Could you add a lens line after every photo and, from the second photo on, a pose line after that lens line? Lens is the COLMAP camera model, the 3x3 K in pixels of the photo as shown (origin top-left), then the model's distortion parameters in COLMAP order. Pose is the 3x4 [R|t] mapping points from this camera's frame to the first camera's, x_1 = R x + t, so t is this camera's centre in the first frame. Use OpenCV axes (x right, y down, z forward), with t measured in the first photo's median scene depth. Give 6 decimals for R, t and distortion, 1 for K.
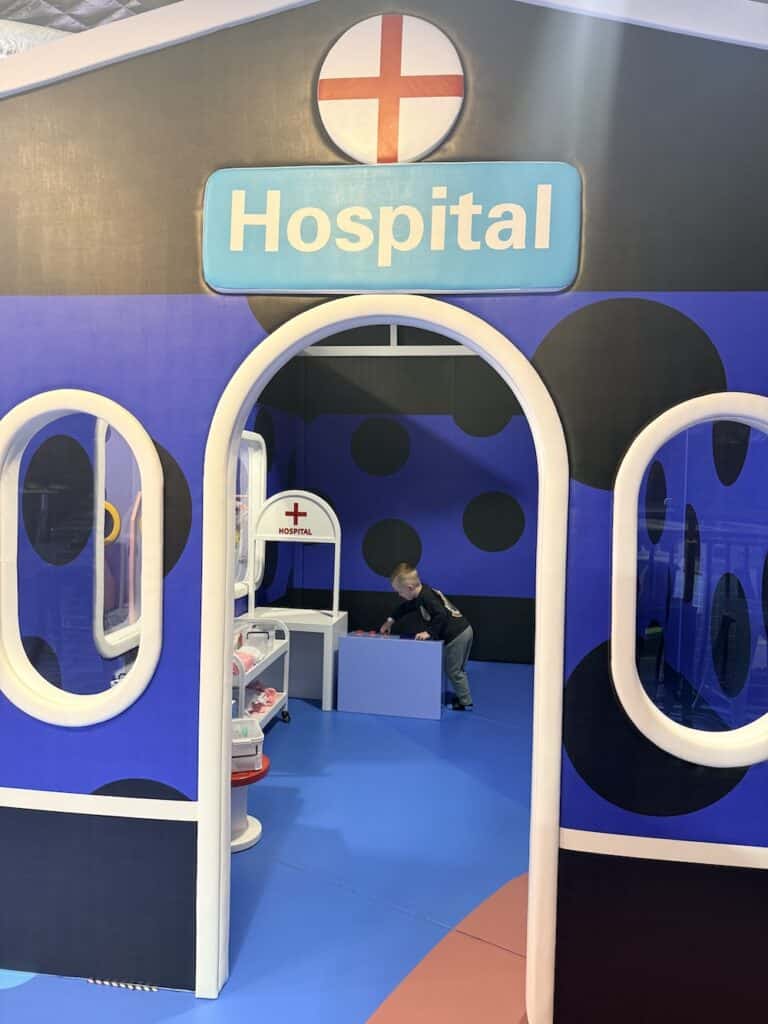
lens RADIAL K [[697.7, 0, 380.0], [0, 697.7, 510.1], [0, 0, 1]] dist [0.003817, -0.005525]
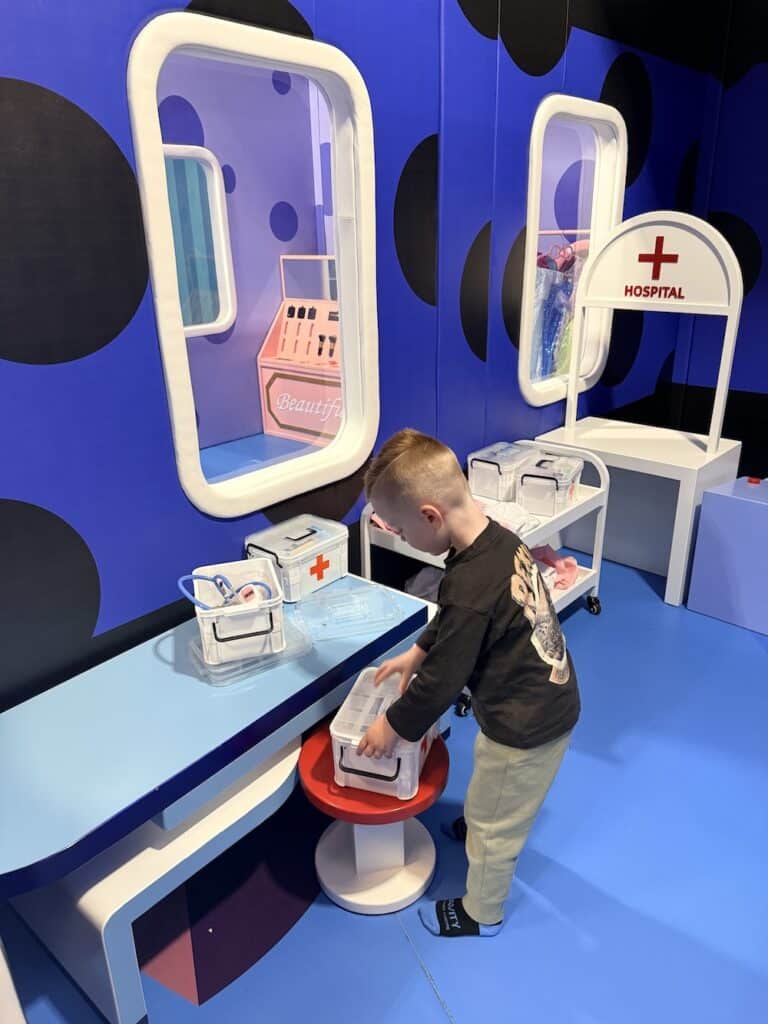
lens RADIAL K [[697.7, 0, 380.0], [0, 697.7, 510.1], [0, 0, 1]] dist [0.003817, -0.005525]
pose [[0.827297, 0.168160, -0.536005, 0.024559], [0.017303, 0.946065, 0.323513, 0.011463], [0.561498, -0.276916, 0.779768, 0.403796]]
